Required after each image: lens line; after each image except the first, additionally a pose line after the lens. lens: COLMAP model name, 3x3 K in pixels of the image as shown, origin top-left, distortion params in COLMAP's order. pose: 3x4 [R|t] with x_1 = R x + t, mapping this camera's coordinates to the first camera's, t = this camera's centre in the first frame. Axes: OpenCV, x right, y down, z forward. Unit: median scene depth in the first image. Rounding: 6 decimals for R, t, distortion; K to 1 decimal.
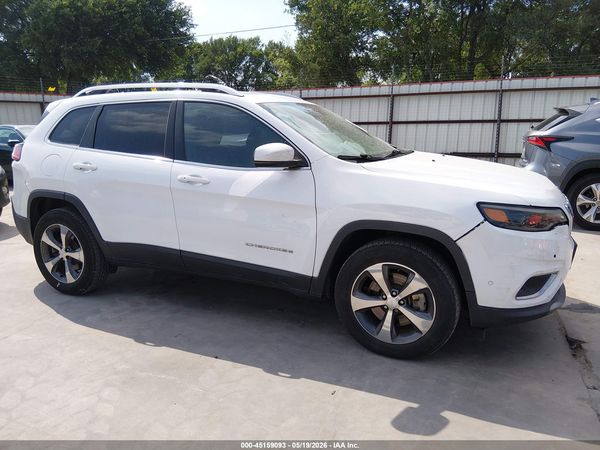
lens RADIAL K [[456.2, 0, 303.4], [0, 456.2, 224.9], [0, 0, 1]] dist [0.100409, -0.187444]
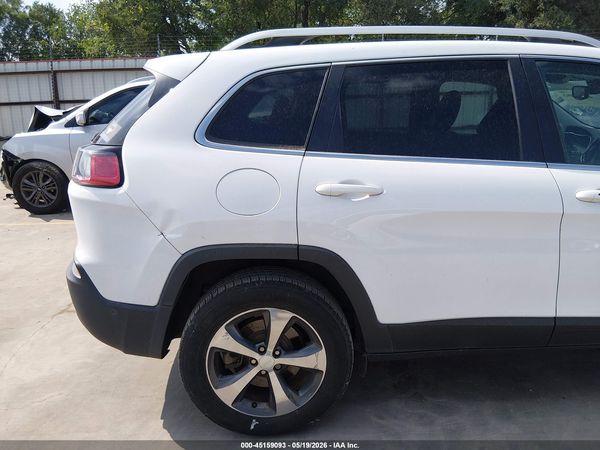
lens RADIAL K [[456.2, 0, 303.4], [0, 456.2, 224.9], [0, 0, 1]] dist [0.100409, -0.187444]
pose [[0.888449, -0.124881, 0.441659, -0.847022], [0.103123, 0.991983, 0.073044, -0.147768], [-0.447240, -0.019351, 0.894204, 0.657897]]
